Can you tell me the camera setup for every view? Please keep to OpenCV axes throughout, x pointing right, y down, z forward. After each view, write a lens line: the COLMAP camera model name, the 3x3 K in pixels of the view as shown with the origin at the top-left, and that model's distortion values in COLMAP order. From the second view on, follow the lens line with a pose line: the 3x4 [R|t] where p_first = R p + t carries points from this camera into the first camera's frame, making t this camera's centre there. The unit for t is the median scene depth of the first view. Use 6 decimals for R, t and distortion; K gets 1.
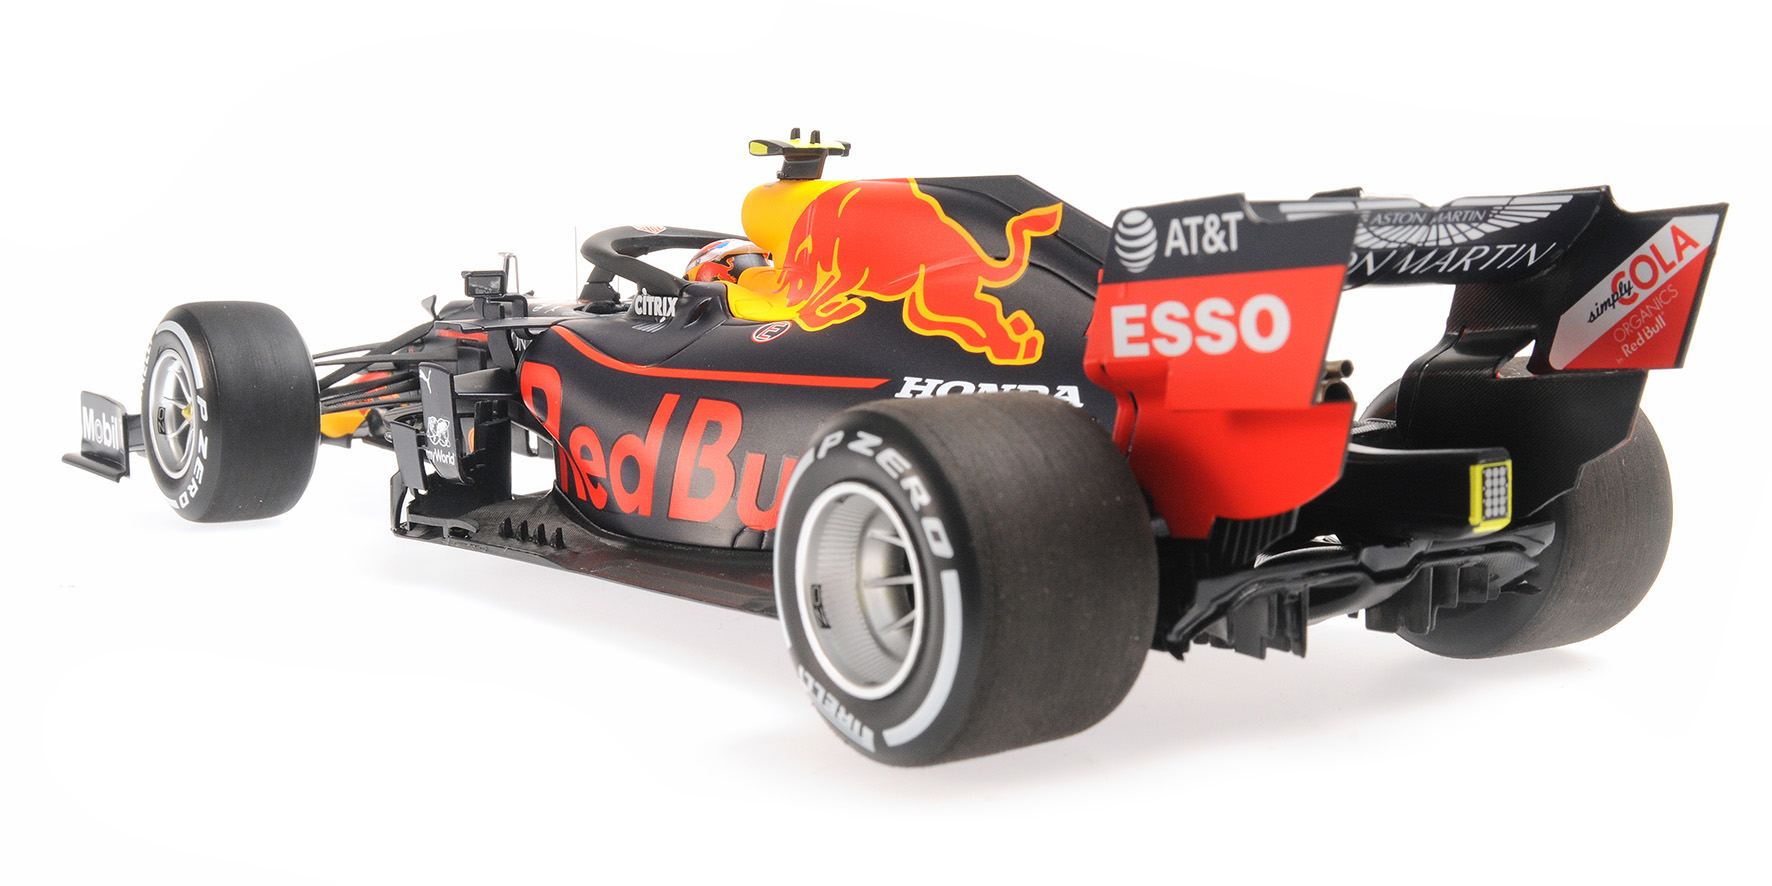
lens RADIAL K [[2560.8, 0, 887.2], [0, 2560.8, 450.6], [0, 0, 1]] dist [-0.193549, 0.000000]
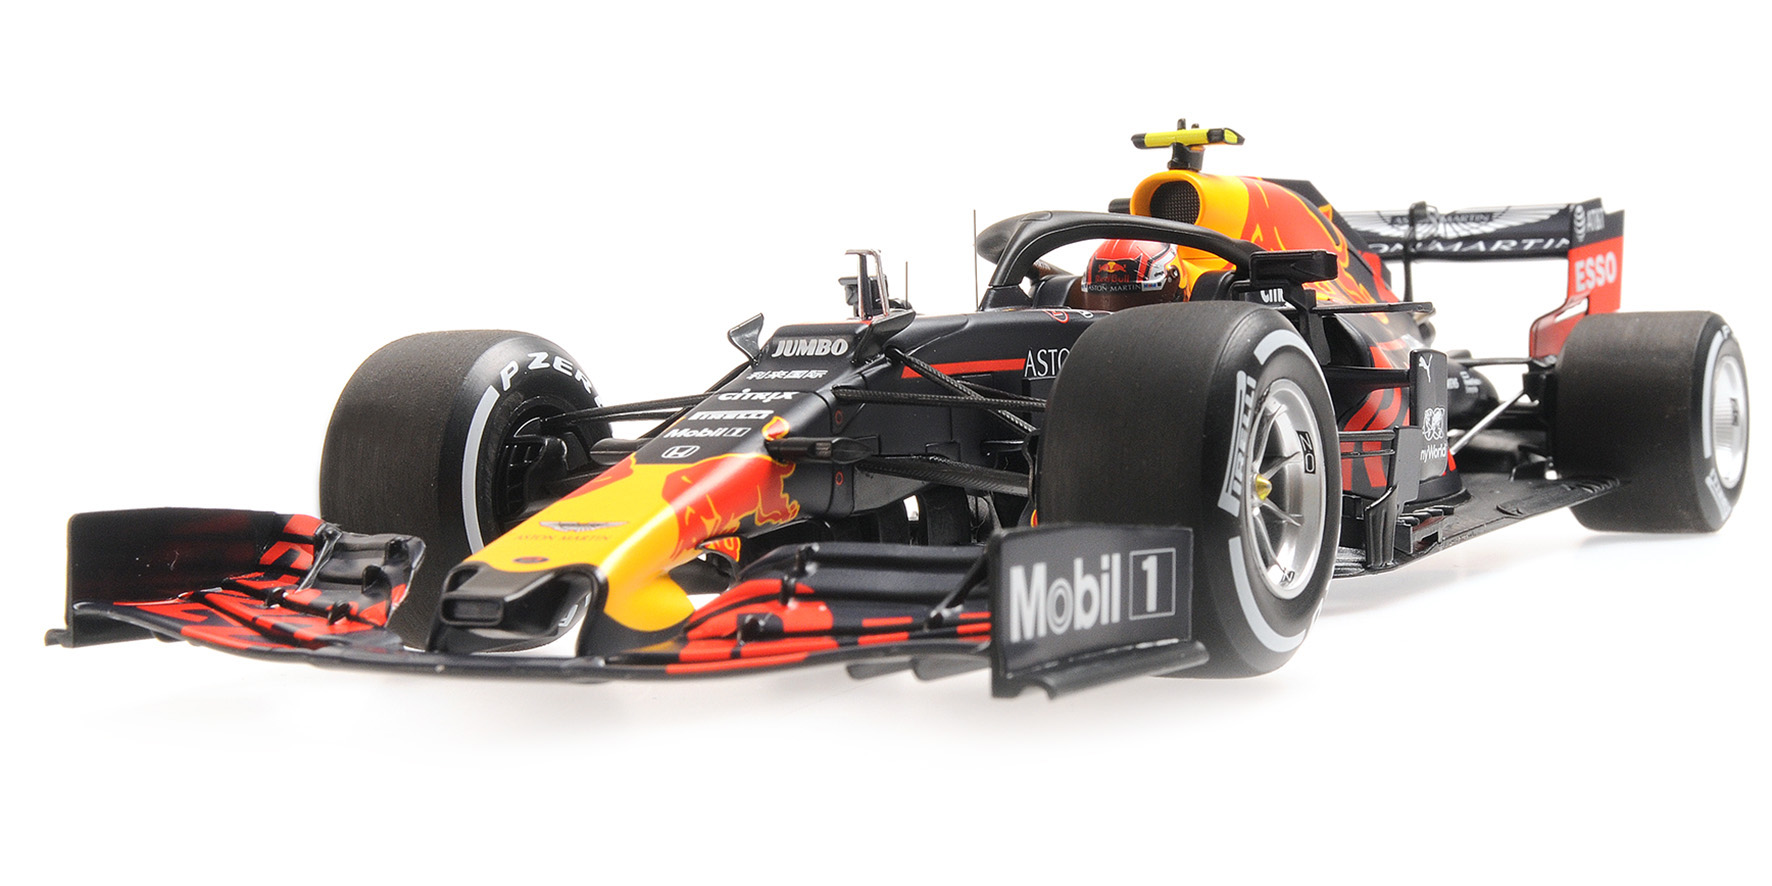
lens RADIAL K [[2560.8, 0, 886.0], [0, 2560.8, 444.3], [0, 0, 1]] dist [-0.193549, 0.000000]
pose [[-0.403843, -0.016463, 0.914680, -0.895918], [0.137671, 0.987358, 0.078555, -0.094809], [-0.904410, 0.157649, -0.396471, 1.512655]]
